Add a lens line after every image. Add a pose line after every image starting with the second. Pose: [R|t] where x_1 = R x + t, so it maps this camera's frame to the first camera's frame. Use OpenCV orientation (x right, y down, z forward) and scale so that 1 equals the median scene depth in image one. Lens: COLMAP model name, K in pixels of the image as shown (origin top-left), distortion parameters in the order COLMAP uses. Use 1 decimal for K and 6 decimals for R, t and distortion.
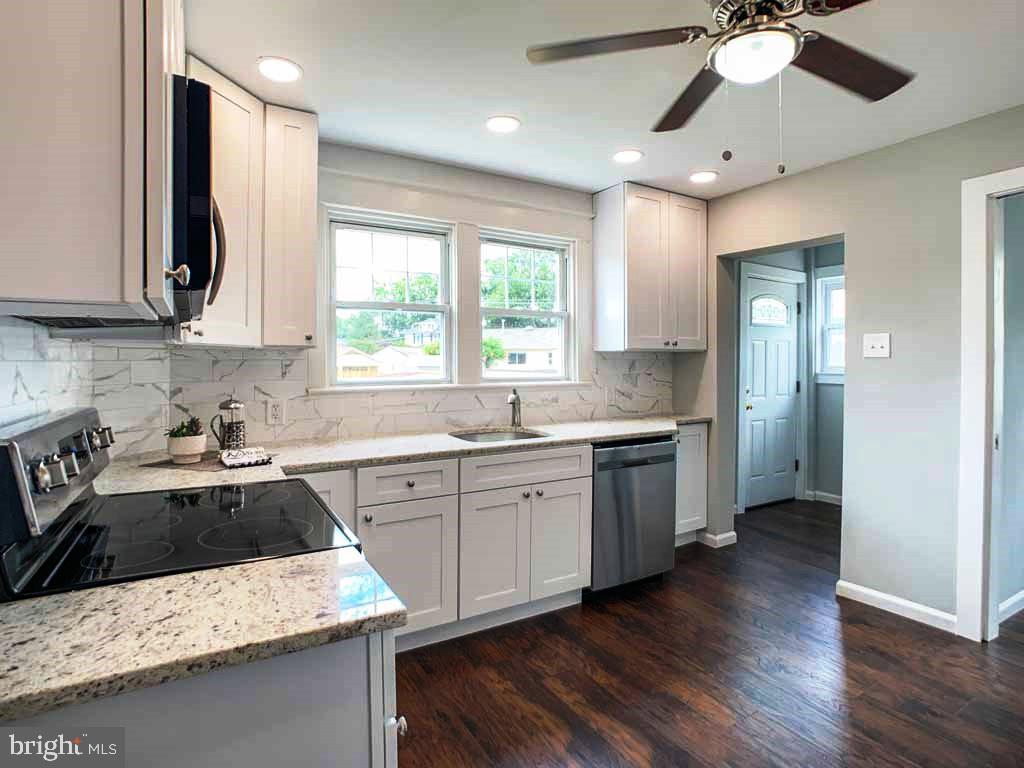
lens RADIAL K [[539.4, 0, 491.1], [0, 539.4, 368.9], [0, 0, 1]] dist [-0.042696, 0.009573]
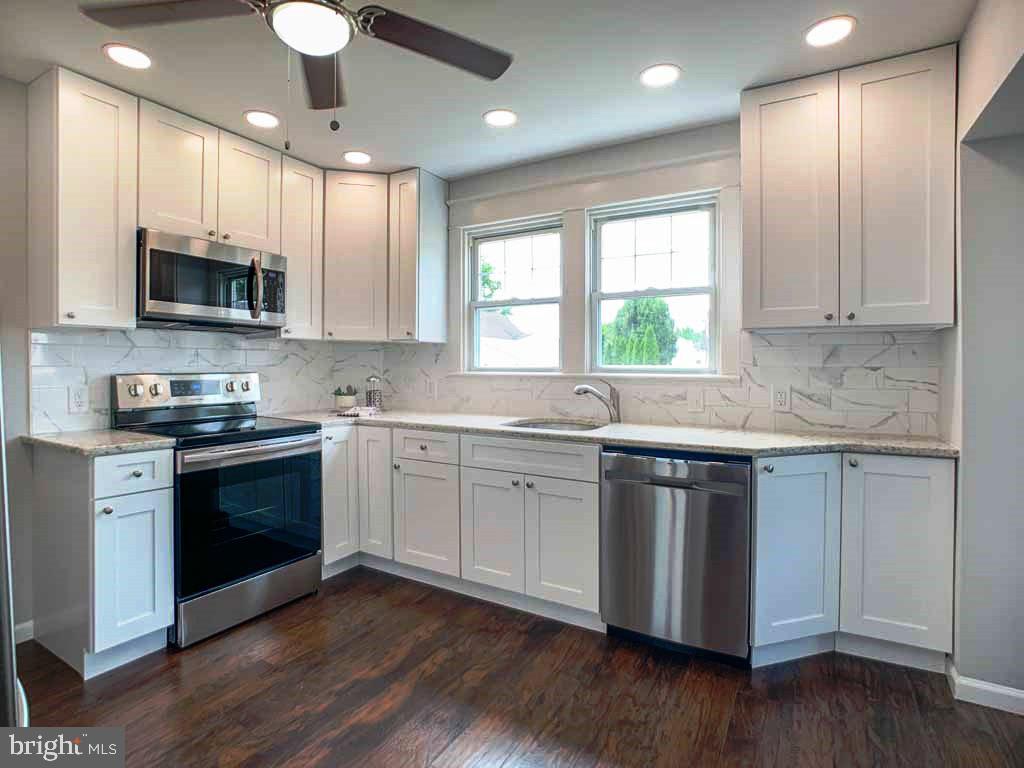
lens RADIAL K [[539.4, 0, 506.6], [0, 539.4, 375.4], [0, 0, 1]] dist [-0.042696, 0.009573]
pose [[0.483278, 0.022875, -0.875168, 0.846876], [-0.015727, 0.999724, 0.017446, 0.018952], [0.875325, 0.005332, 0.483505, 0.469332]]
